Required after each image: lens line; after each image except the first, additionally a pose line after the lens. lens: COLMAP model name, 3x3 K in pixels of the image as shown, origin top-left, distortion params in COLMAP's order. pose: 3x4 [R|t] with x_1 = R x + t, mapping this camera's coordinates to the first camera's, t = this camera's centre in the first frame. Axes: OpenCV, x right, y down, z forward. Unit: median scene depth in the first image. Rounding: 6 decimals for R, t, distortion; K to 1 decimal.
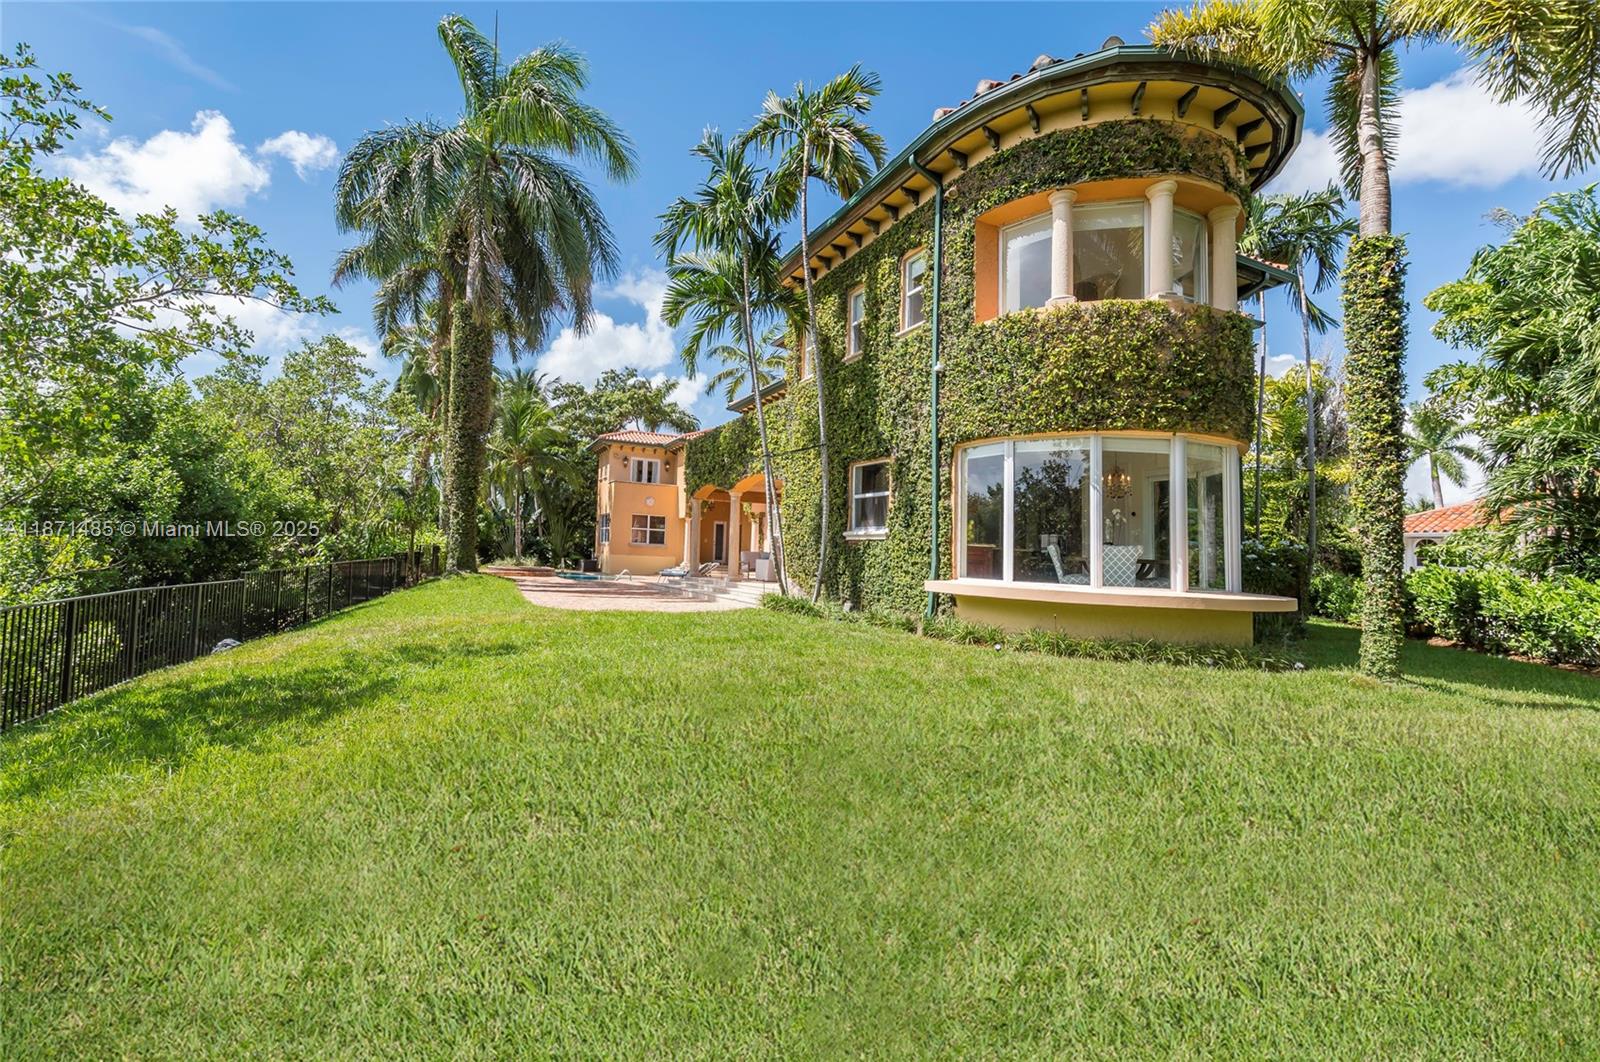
lens RADIAL K [[695.6, 0, 800.4], [0, 695.6, 534.3], [0, 0, 1]] dist [0.002211, 0.000633]
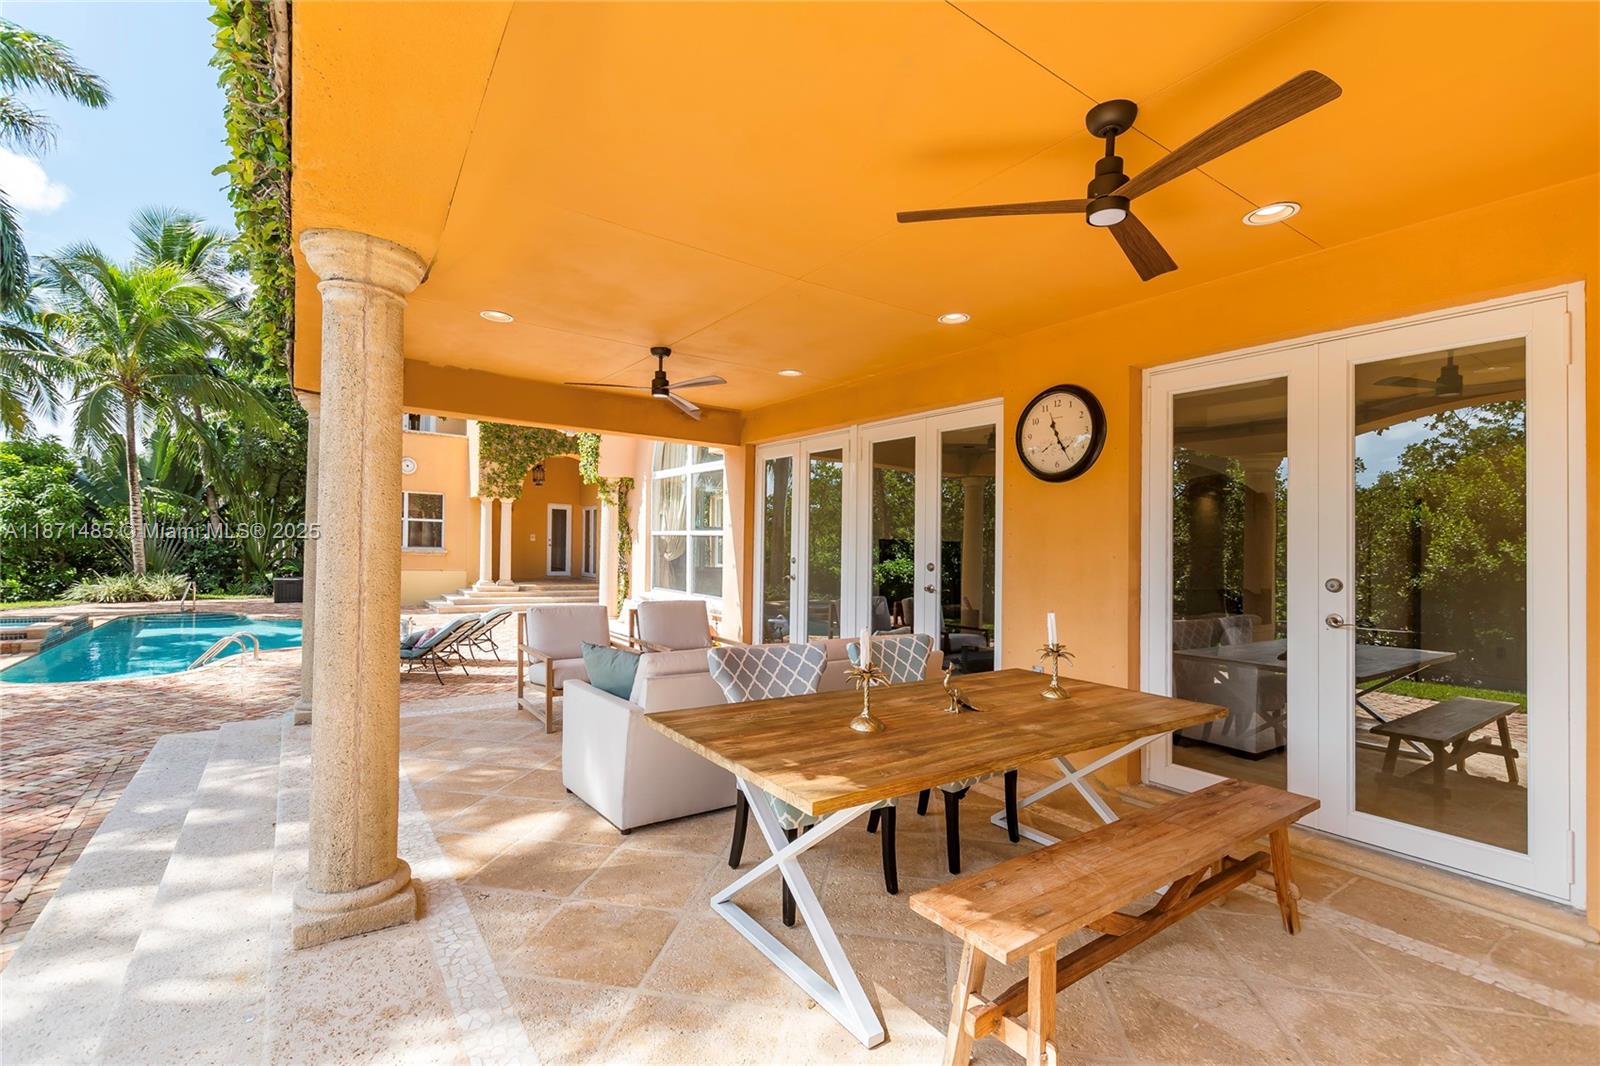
lens RADIAL K [[695.6, 0, 809.6], [0, 695.6, 540.7], [0, 0, 1]] dist [0.002211, 0.000633]
pose [[0.983503, -0.007775, 0.180722, -0.016876], [0.003047, 0.999646, 0.026424, -0.003679], [-0.180864, -0.025438, 0.983179, 0.425688]]
